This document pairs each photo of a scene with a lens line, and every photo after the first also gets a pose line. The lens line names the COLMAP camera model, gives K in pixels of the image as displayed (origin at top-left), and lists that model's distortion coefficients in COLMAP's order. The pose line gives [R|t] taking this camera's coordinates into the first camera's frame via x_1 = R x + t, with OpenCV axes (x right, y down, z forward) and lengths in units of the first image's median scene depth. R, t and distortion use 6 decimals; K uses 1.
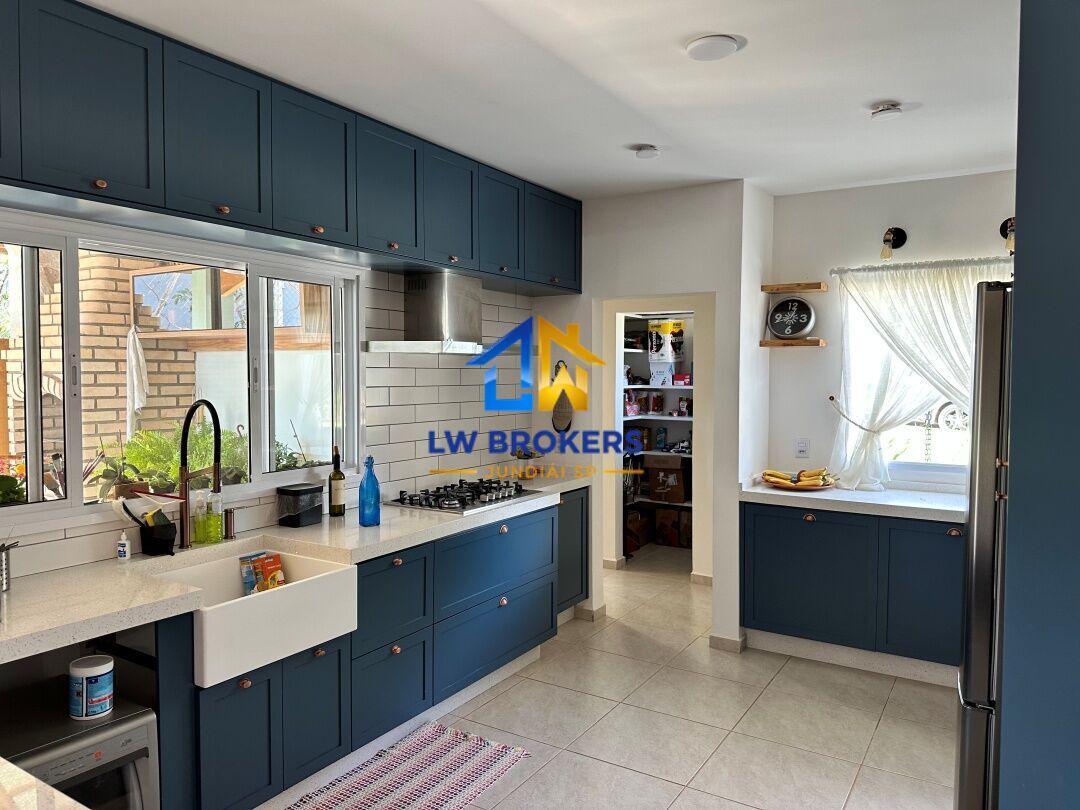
lens RADIAL K [[748.3, 0, 535.6], [0, 748.3, 405.6], [0, 0, 1]] dist [0.105405, -0.189331]
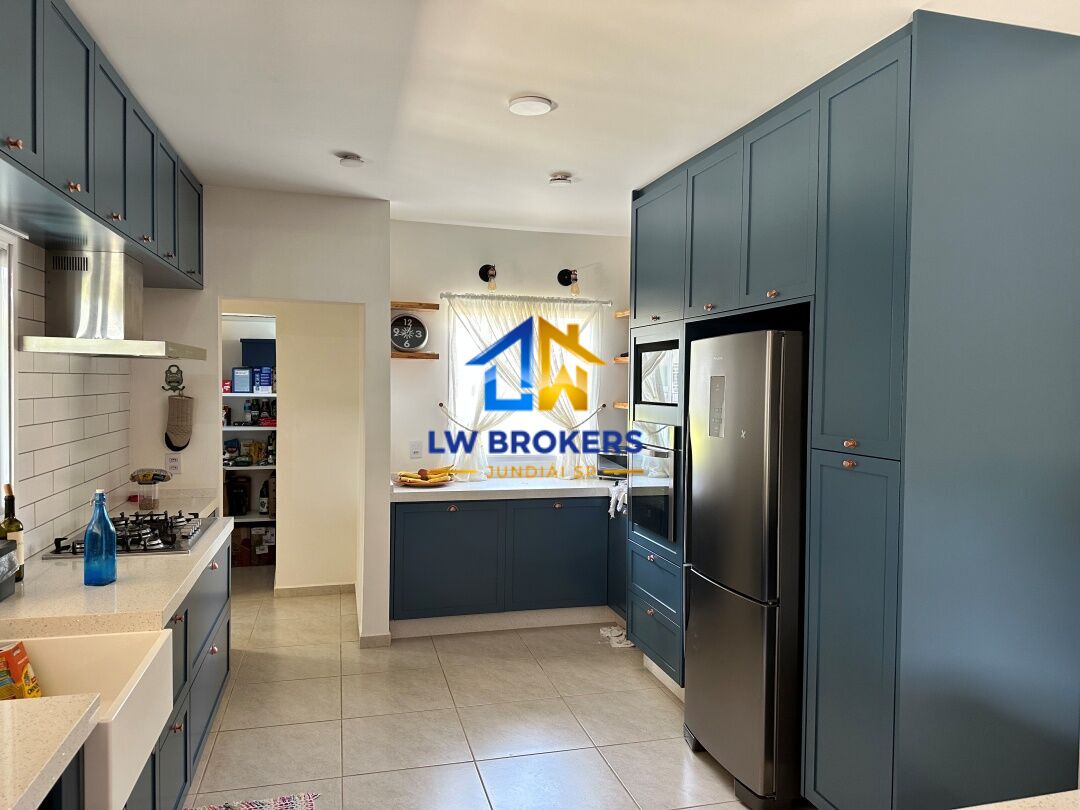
lens RADIAL K [[748.3, 0, 535.6], [0, 748.3, 405.6], [0, 0, 1]] dist [0.105405, -0.189331]
pose [[0.676448, -0.016971, 0.736295, -0.368153], [0.021170, 0.999769, 0.003595, -0.010070], [-0.736186, 0.013155, 0.676652, 0.126842]]
